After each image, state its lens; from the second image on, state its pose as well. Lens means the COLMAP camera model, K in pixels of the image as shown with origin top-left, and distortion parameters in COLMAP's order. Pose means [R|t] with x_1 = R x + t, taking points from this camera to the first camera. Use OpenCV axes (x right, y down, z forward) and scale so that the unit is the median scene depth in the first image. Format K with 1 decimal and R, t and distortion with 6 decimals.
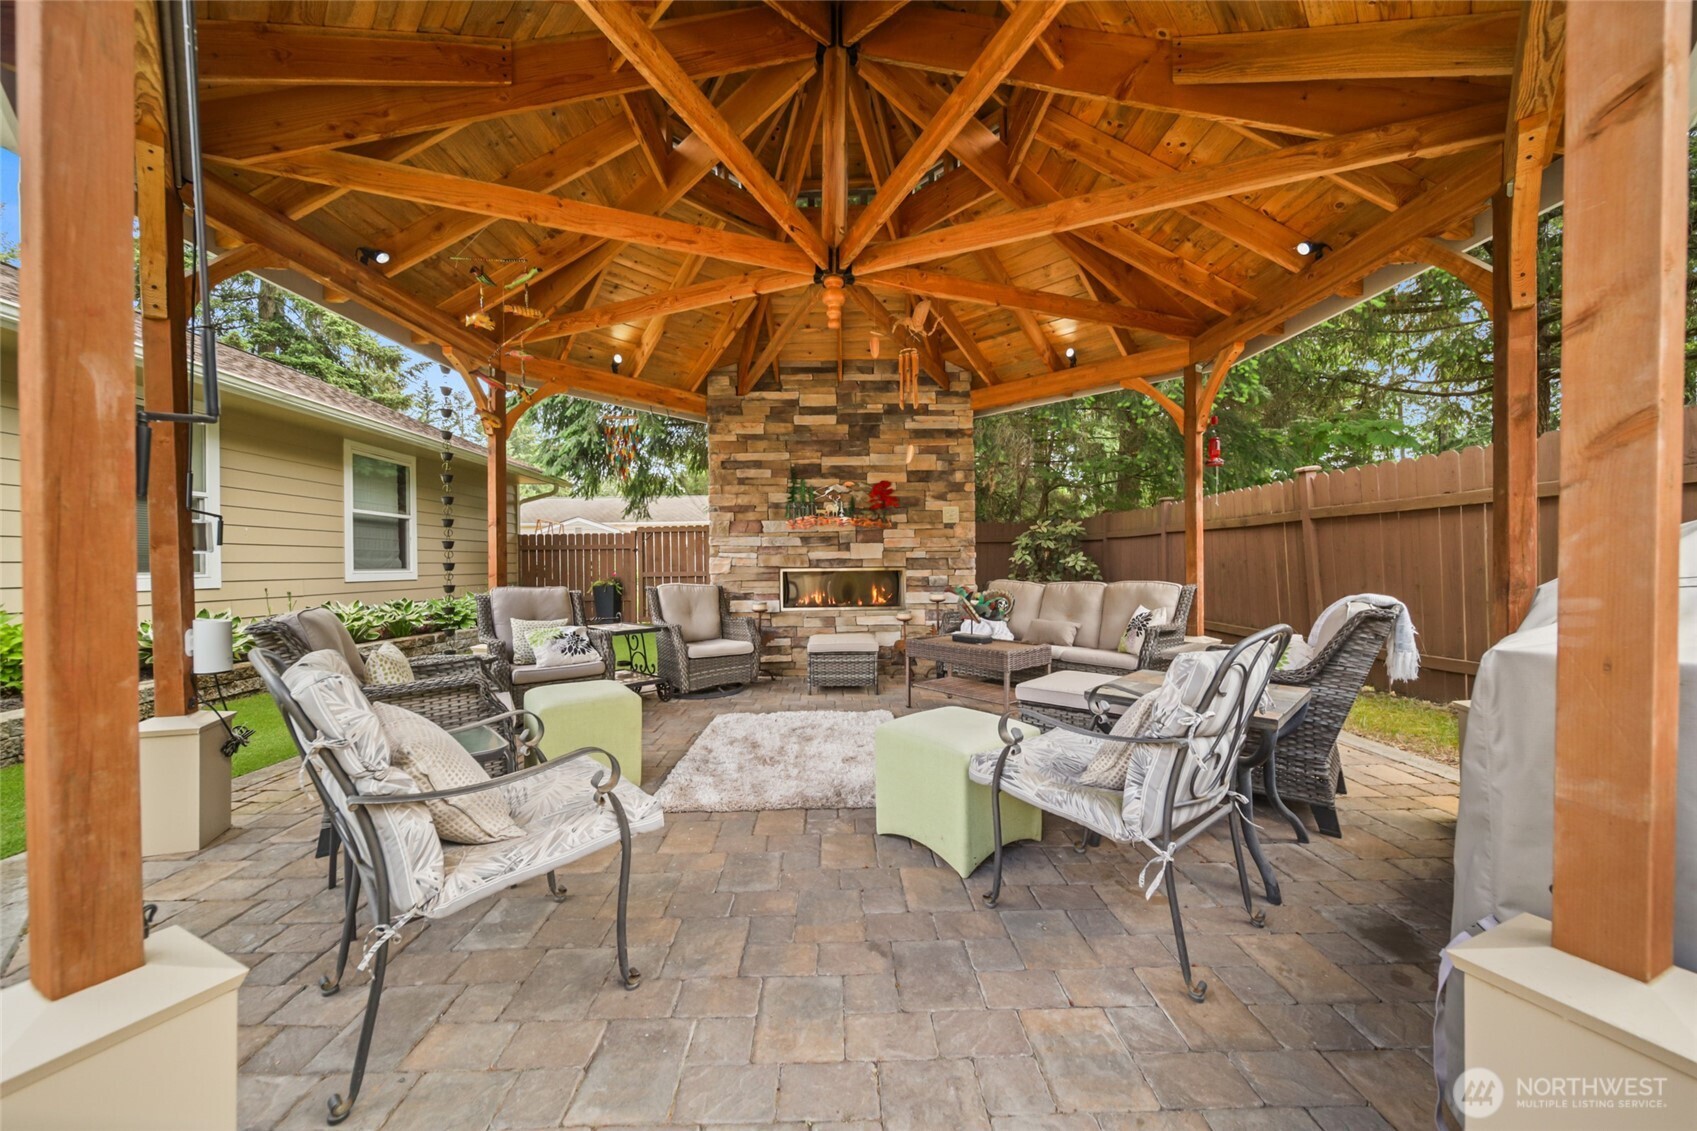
lens RADIAL K [[612.7, 0, 848.5], [0, 612.7, 565.5], [0, 0, 1]] dist [-0.001158, -0.000085]
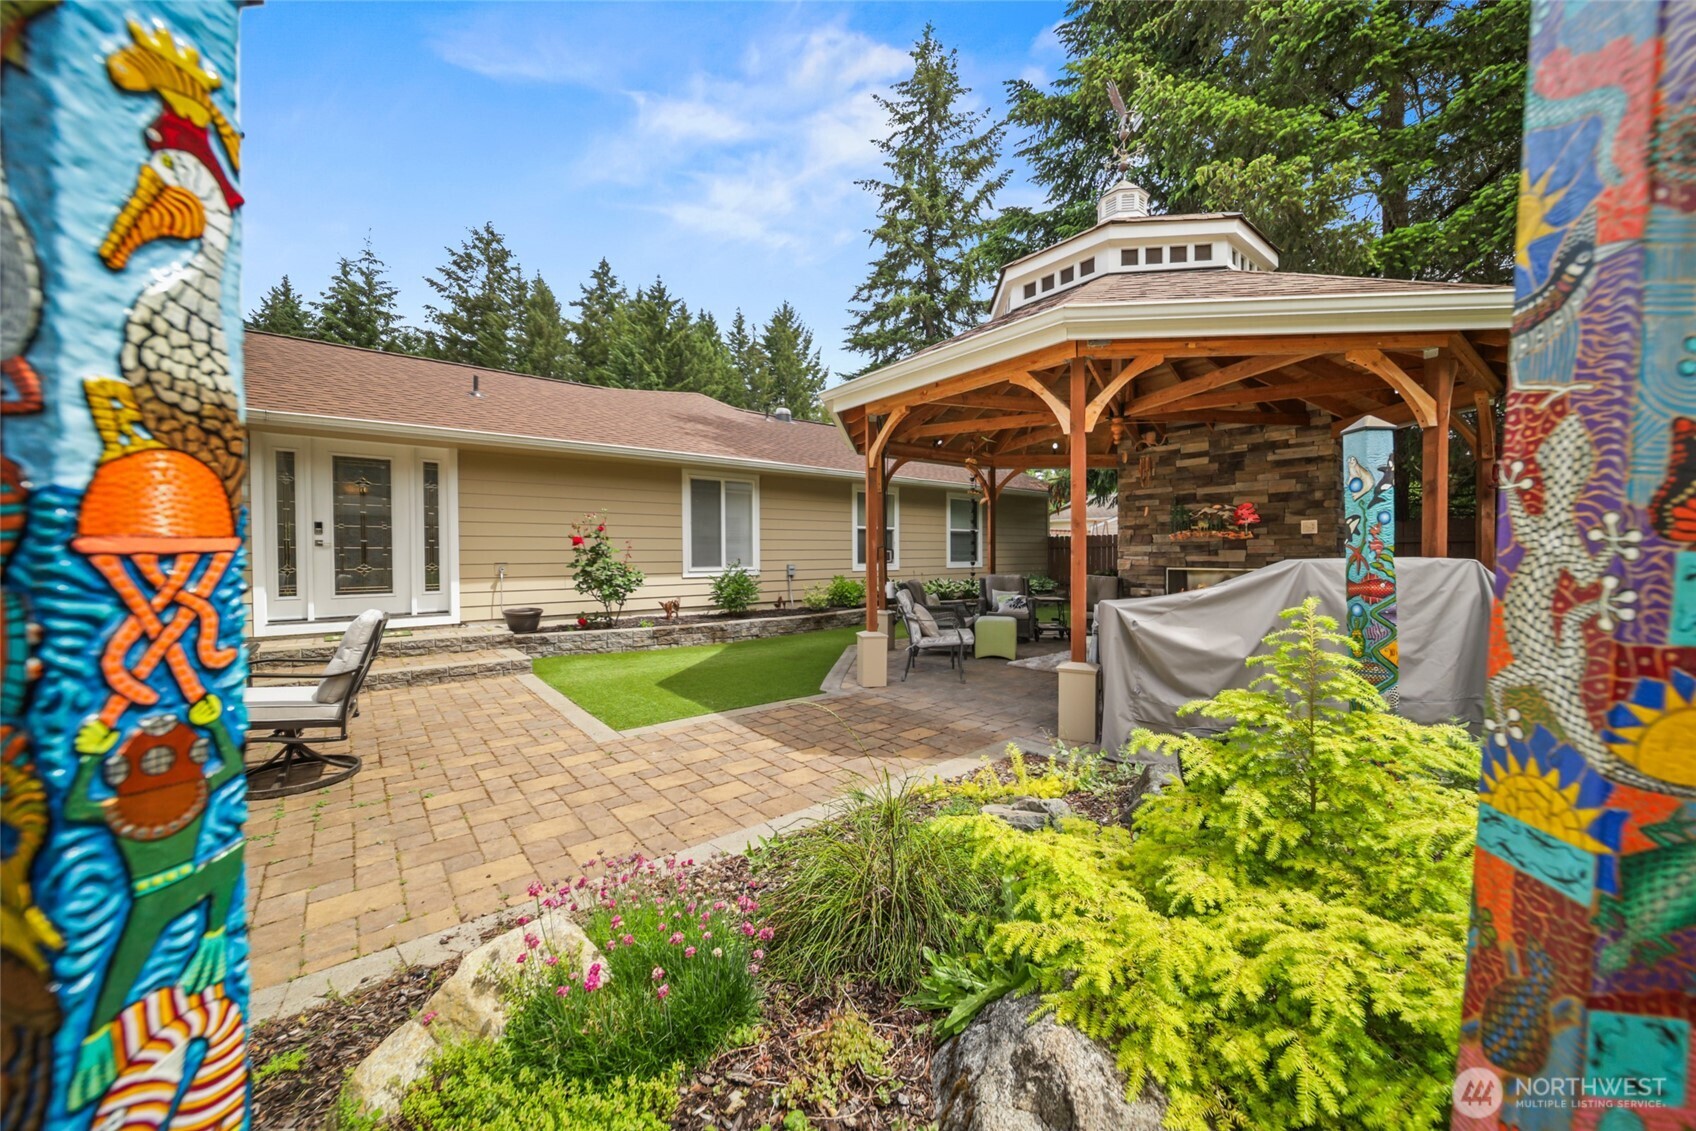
lens RADIAL K [[620.0, 0, 848.0], [0, 620.0, 565.5], [0, 0, 1]] dist [-0.000248, -0.000023]
pose [[0.622124, 0.022324, -0.782600, 0.570699], [-0.004555, 0.999680, 0.024895, -0.032672], [0.782906, -0.011923, 0.622026, -0.501403]]
